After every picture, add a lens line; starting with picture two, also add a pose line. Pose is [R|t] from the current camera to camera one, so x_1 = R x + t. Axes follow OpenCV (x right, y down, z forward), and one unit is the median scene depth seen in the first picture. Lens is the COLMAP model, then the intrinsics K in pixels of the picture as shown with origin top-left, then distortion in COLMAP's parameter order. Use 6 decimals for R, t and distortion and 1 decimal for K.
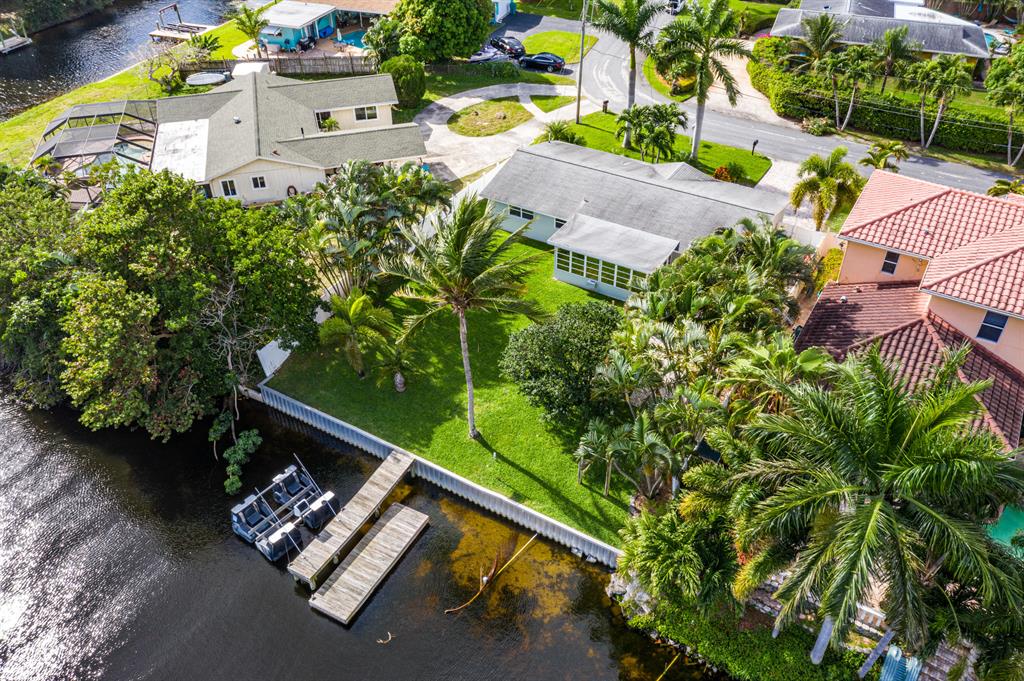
lens RADIAL K [[797.4, 0, 512.0], [0, 797.4, 340.5], [0, 0, 1]] dist [-0.007216, -0.010086]
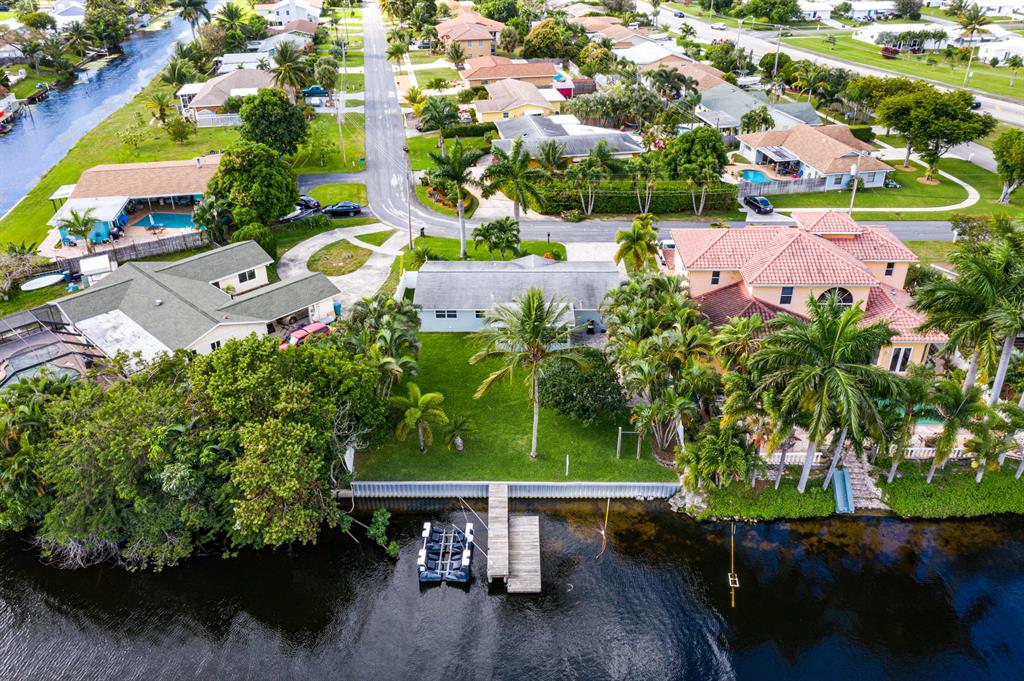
lens RADIAL K [[797.4, 0, 512.0], [0, 797.4, 340.5], [0, 0, 1]] dist [-0.007216, -0.010086]
pose [[0.862771, -0.248374, 0.440382, -0.457278], [0.311351, 0.947273, -0.075722, 0.013401], [-0.398355, 0.202445, 0.894611, -0.202053]]
